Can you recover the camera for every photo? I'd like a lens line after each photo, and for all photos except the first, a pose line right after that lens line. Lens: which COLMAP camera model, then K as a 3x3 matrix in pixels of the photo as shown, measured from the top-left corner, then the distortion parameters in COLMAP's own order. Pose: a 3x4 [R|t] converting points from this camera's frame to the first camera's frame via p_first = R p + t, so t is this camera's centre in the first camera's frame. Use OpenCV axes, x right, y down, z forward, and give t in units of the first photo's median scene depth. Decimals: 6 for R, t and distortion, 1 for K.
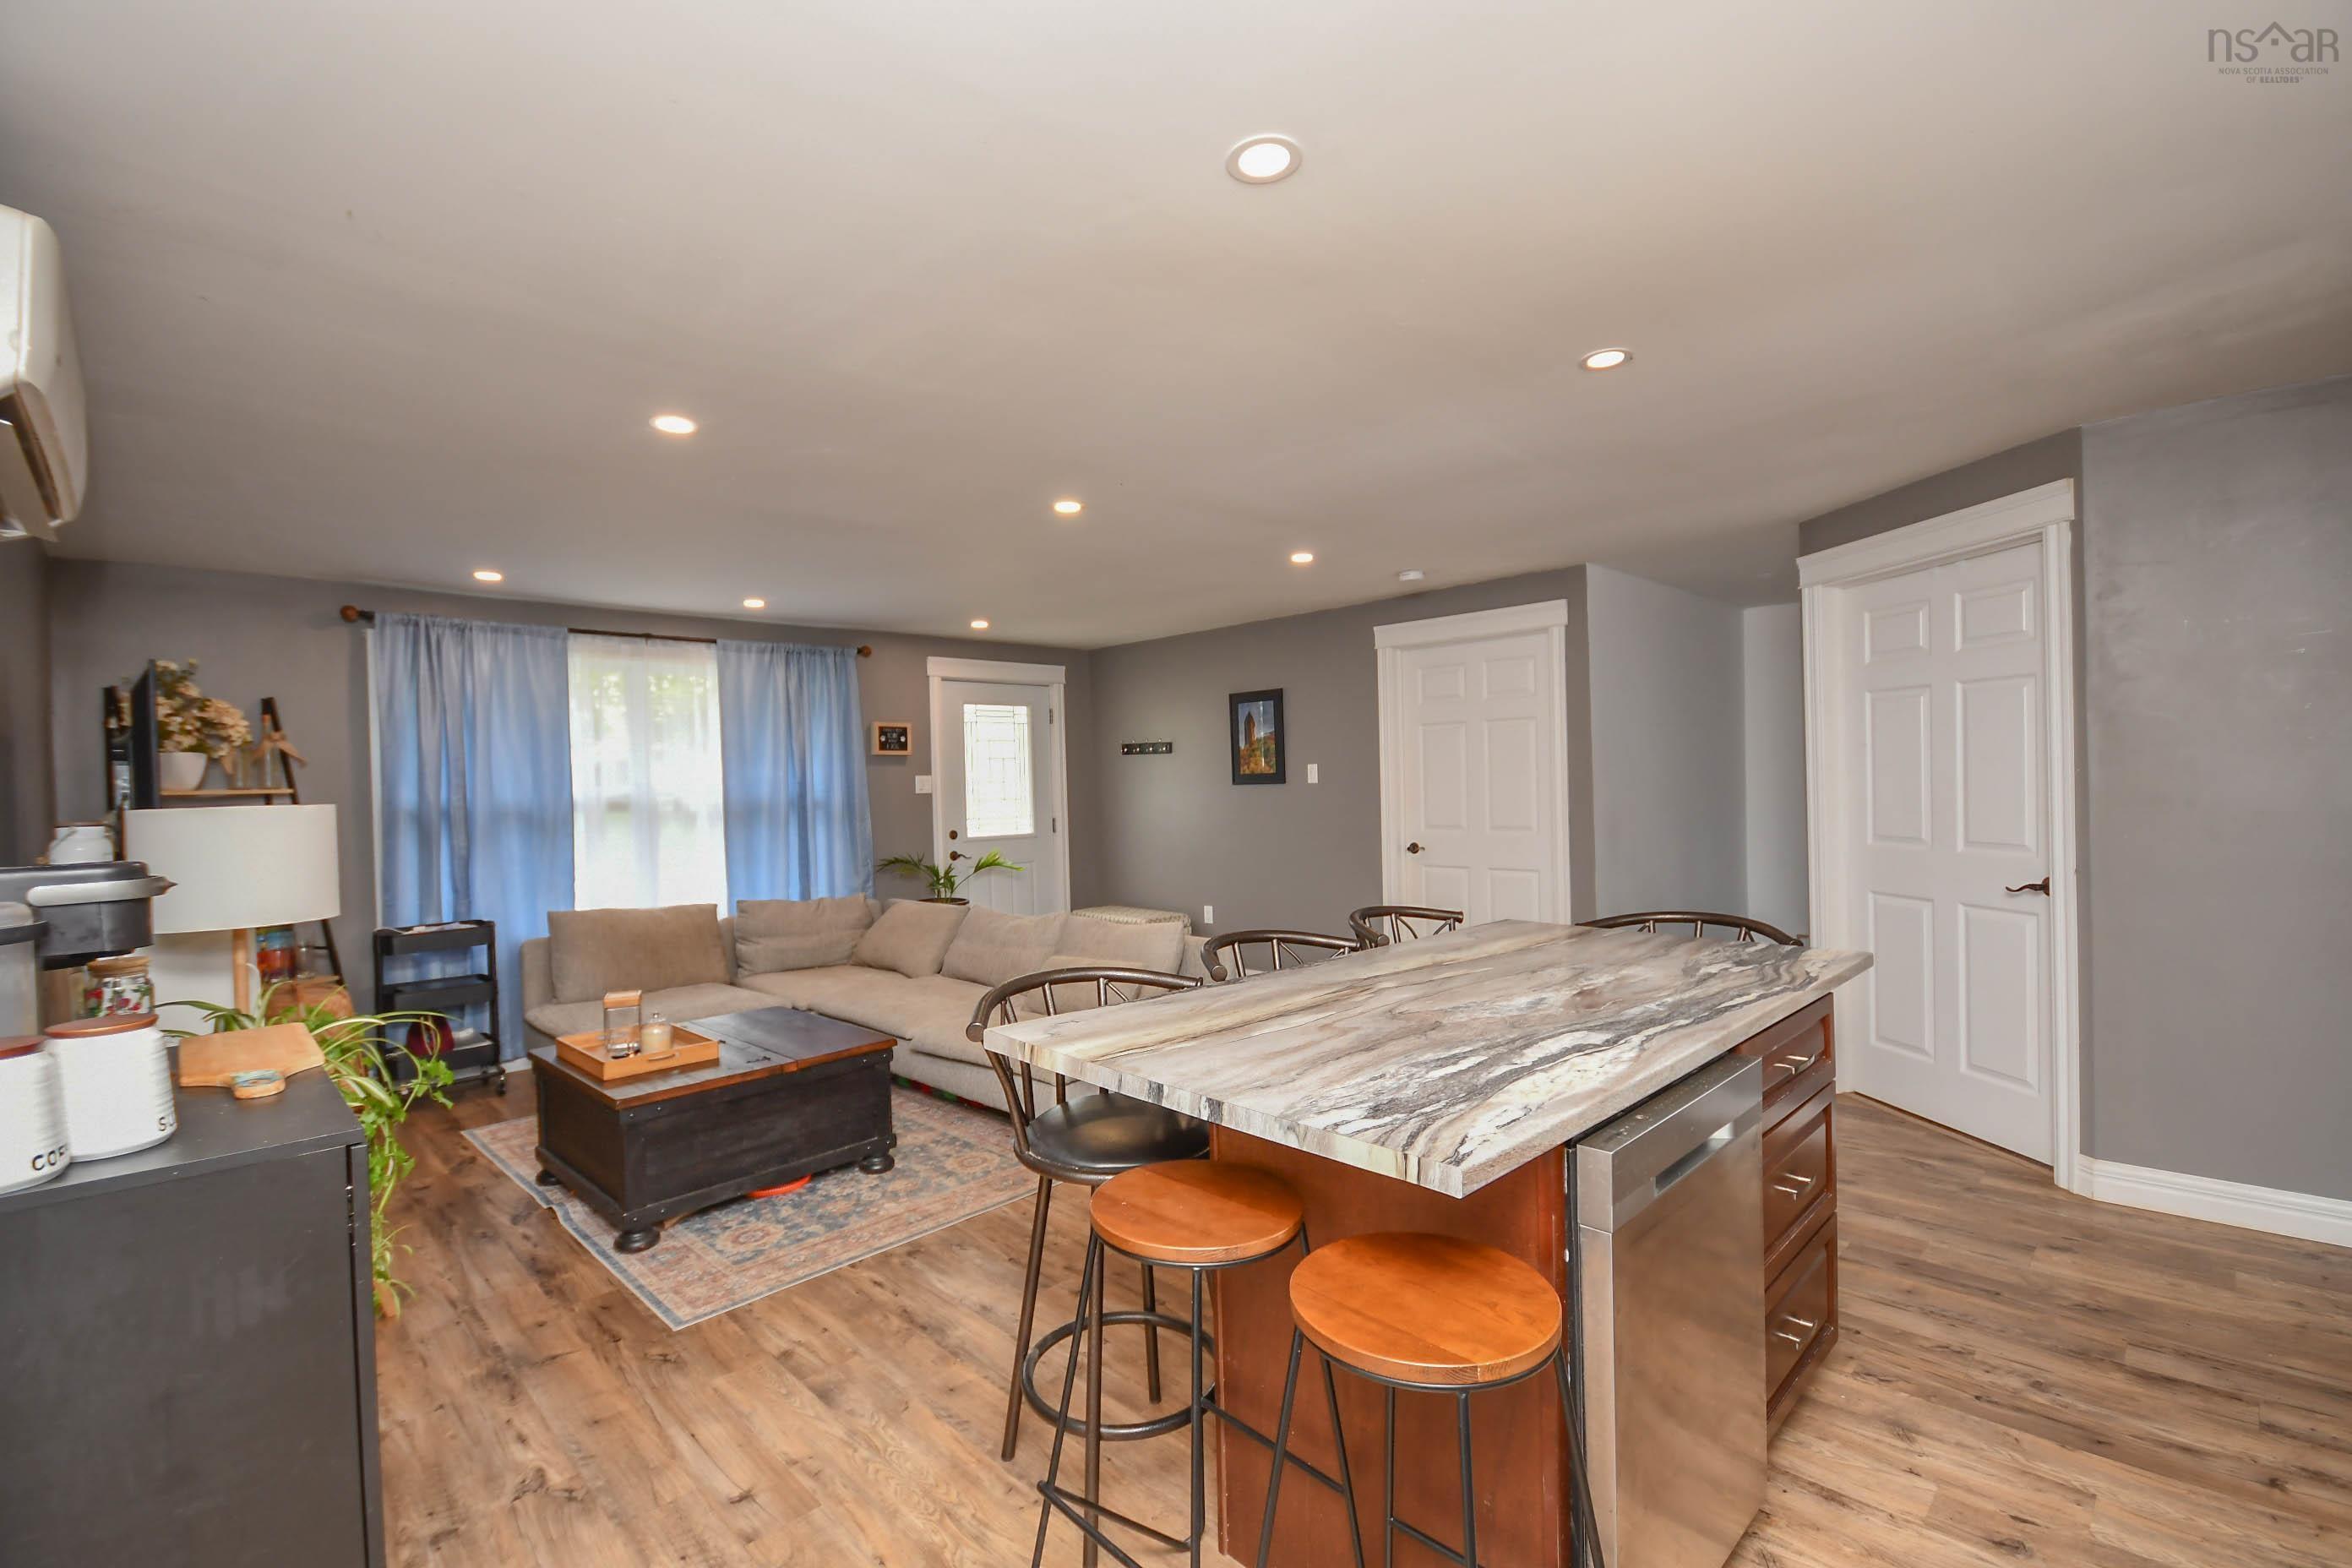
lens RADIAL K [[1036.1, 0, 1179.2], [0, 1036.1, 788.3], [0, 0, 1]] dist [-0.001893, -0.004172]
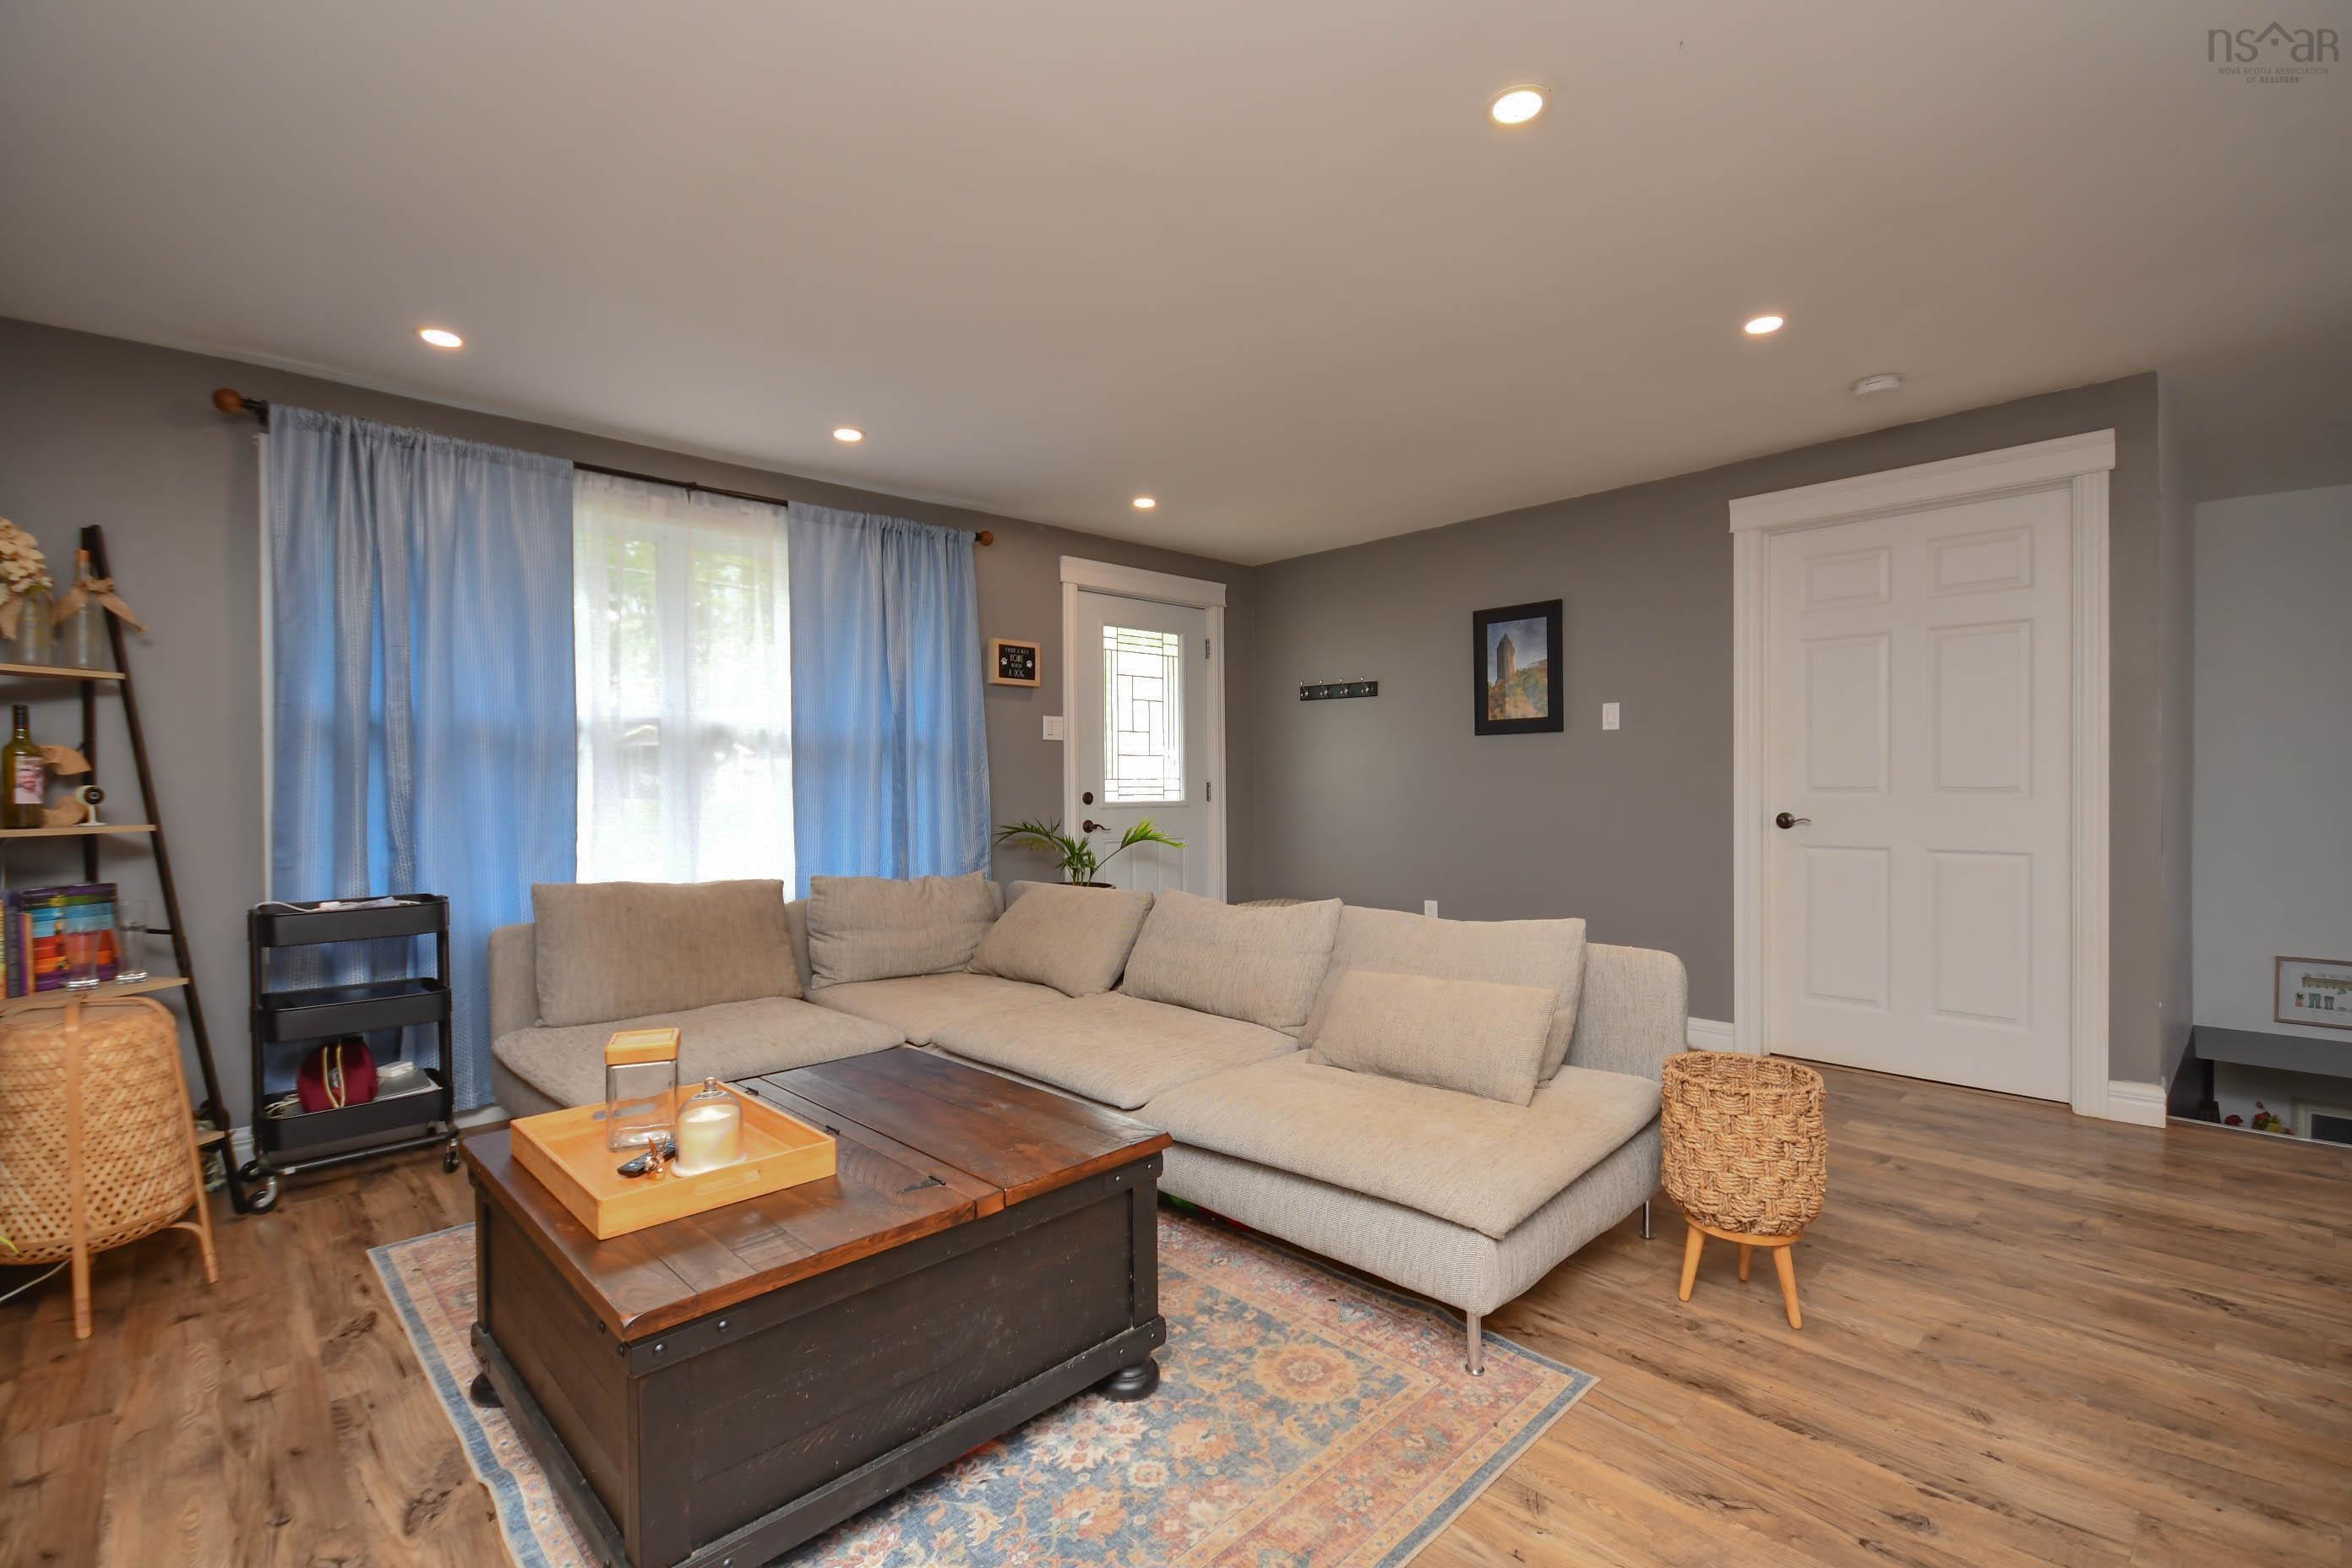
lens RADIAL K [[1036.1, 0, 1175.0], [0, 1036.1, 791.1], [0, 0, 1]] dist [-0.001893, -0.004172]
pose [[0.999553, 0.018568, -0.023451, -0.181375], [-0.018559, 0.999828, 0.000632, 0.049906], [0.023458, -0.000196, 0.999725, 0.338041]]
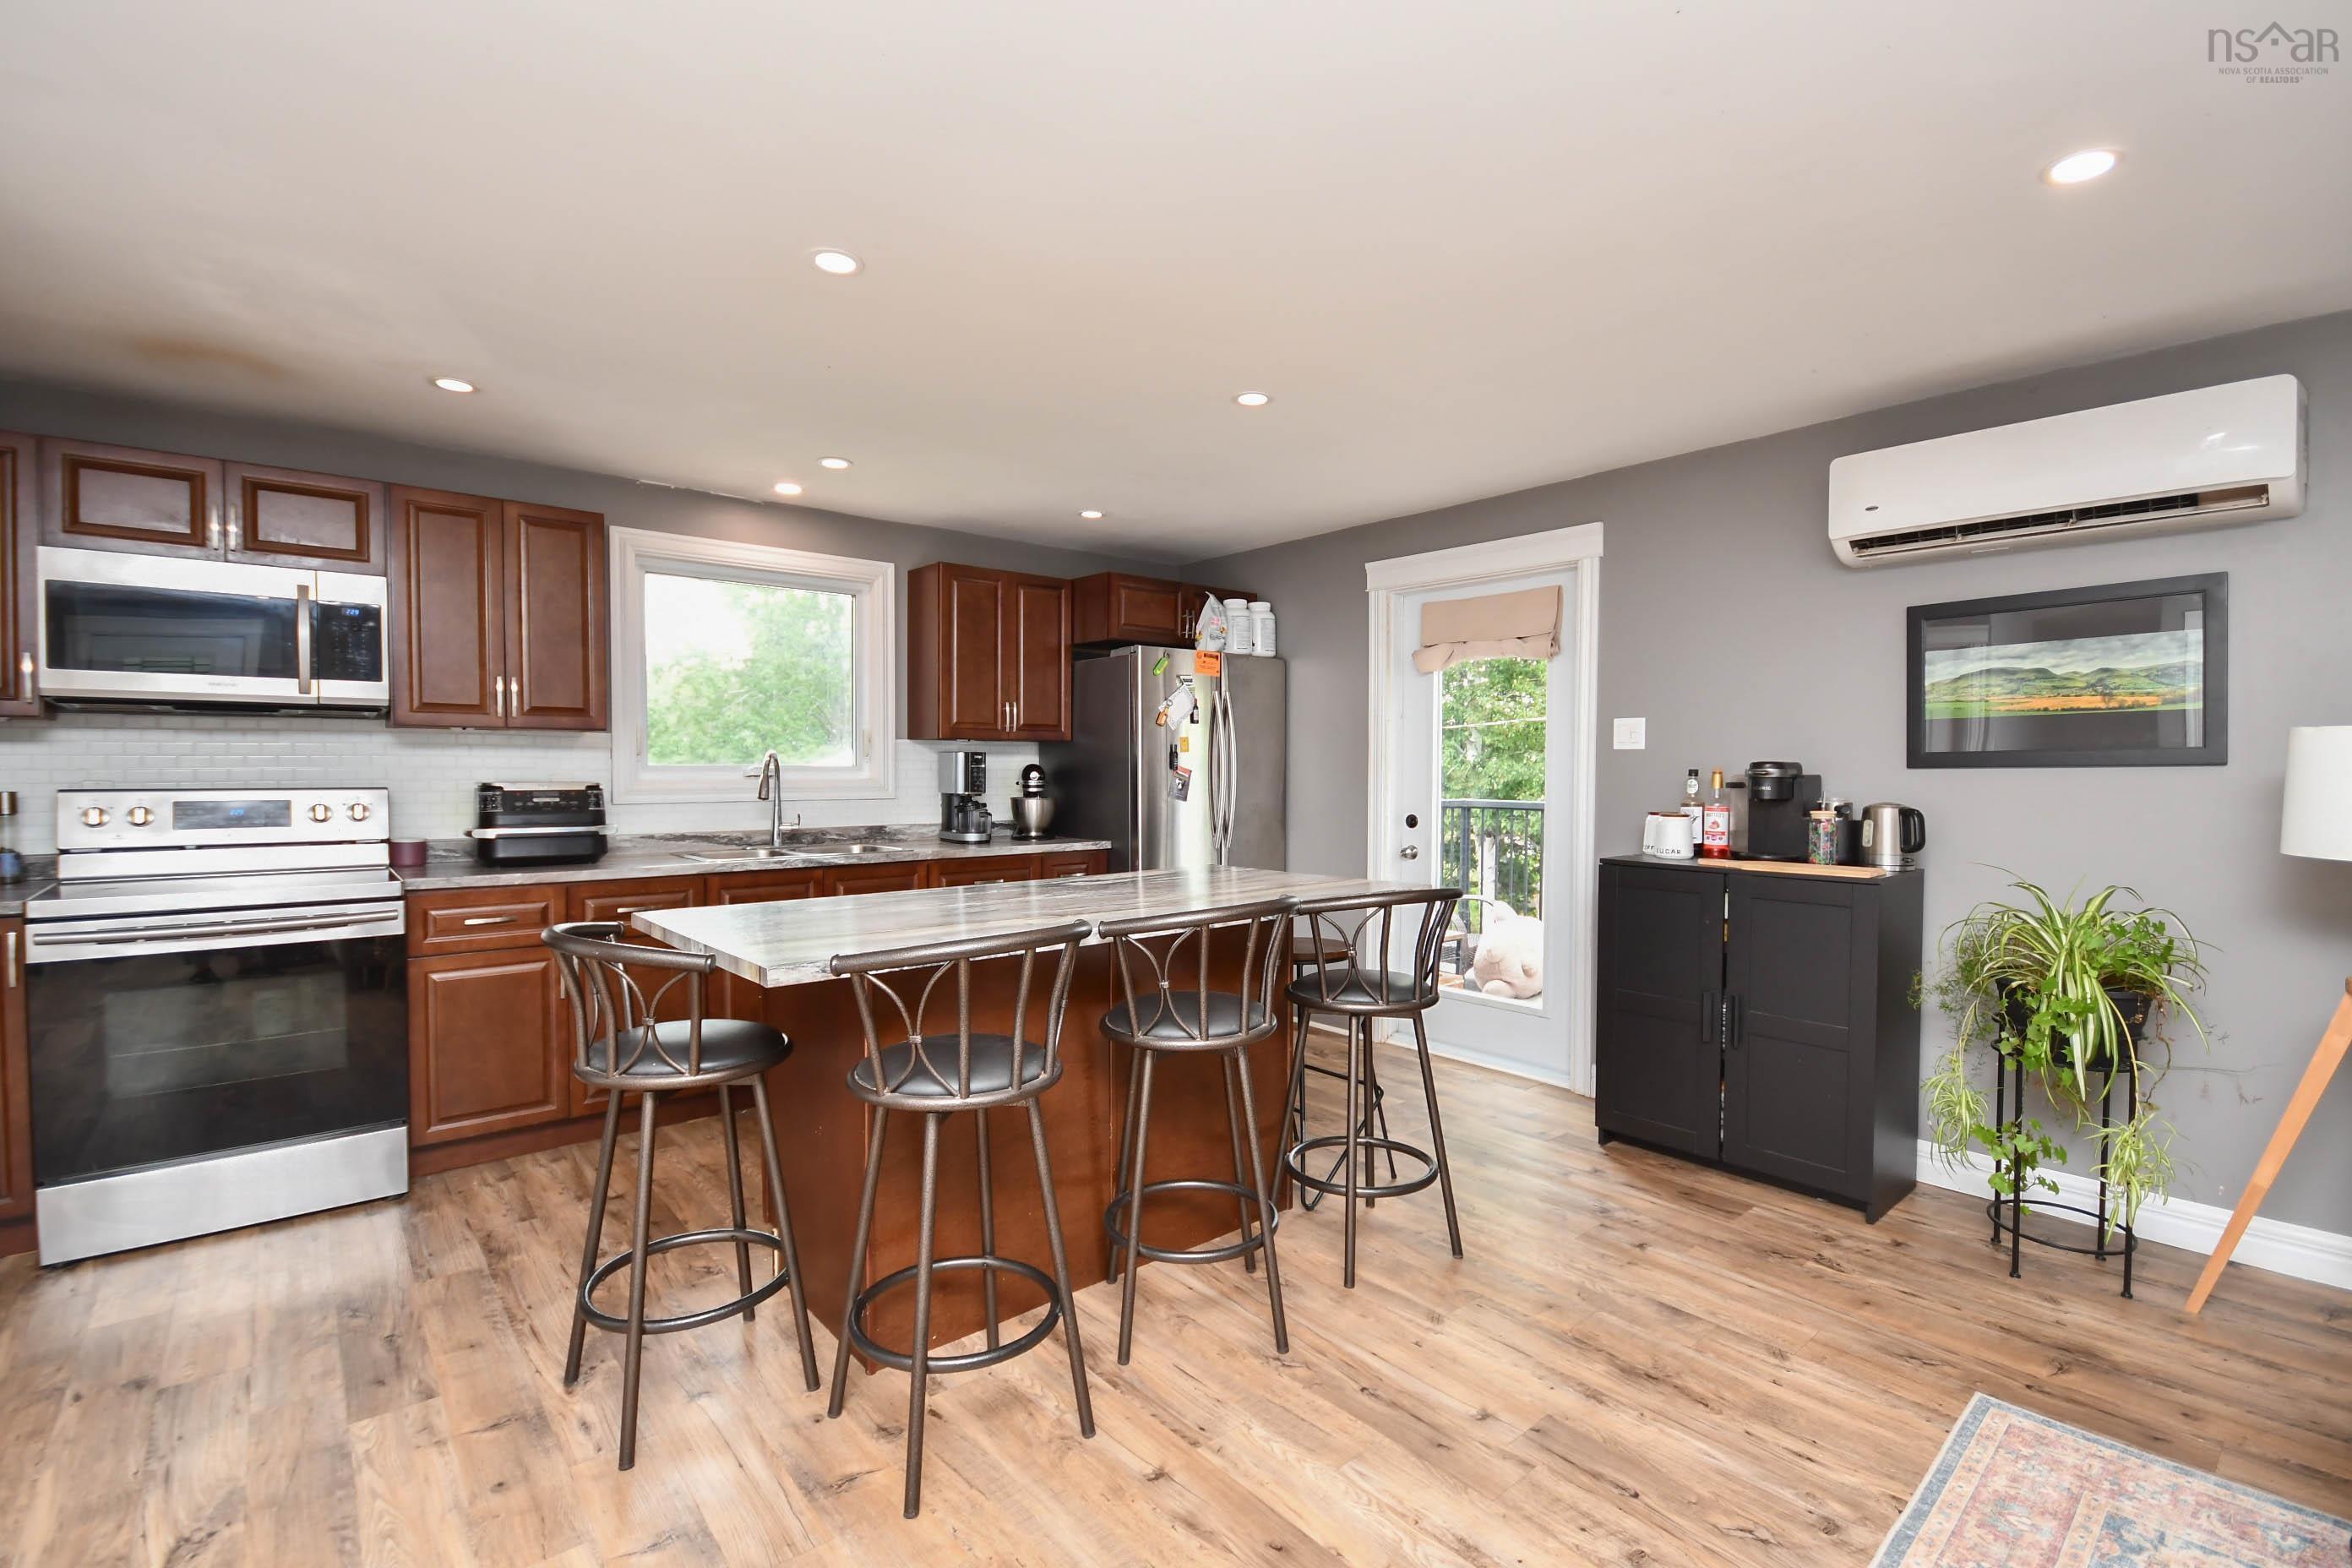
lens RADIAL K [[1036.1, 0, 1169.9], [0, 1036.1, 790.3], [0, 0, 1]] dist [-0.001893, -0.004172]
pose [[-0.996174, 0.020486, 0.084959, 0.027669], [0.023114, 0.999281, 0.030069, 0.009729], [-0.084282, 0.031917, -0.995931, 0.901140]]
